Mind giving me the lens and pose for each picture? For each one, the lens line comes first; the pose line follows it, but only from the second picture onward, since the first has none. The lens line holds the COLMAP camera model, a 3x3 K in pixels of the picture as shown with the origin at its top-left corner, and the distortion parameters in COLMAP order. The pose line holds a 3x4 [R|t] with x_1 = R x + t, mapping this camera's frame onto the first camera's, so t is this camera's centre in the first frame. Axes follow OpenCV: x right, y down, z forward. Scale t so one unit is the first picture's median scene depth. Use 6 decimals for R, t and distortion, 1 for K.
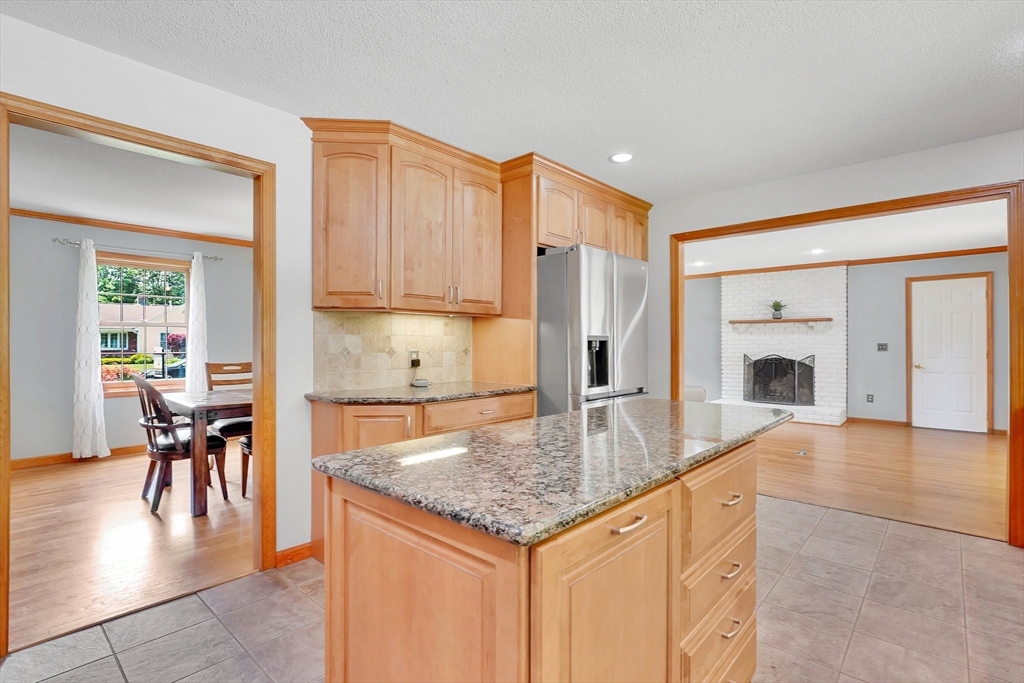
lens RADIAL K [[496.2, 0, 495.4], [0, 496.2, 342.4], [0, 0, 1]] dist [-0.000053, 0.000168]
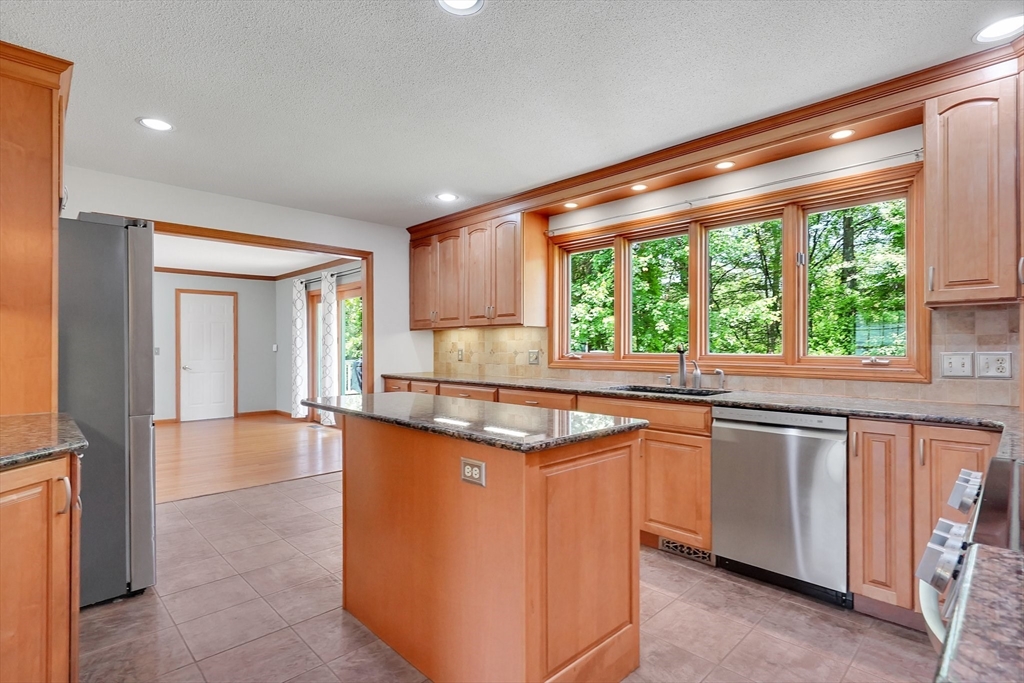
lens RADIAL K [[500.1, 0, 534.5], [0, 500.1, 345.8], [0, 0, 1]] dist [0.000578, 0.000262]
pose [[0.046341, 0.002244, 0.998923, -0.253479], [-0.000439, 0.999997, -0.002226, -0.000255], [-0.998926, -0.000336, 0.046342, 0.148278]]
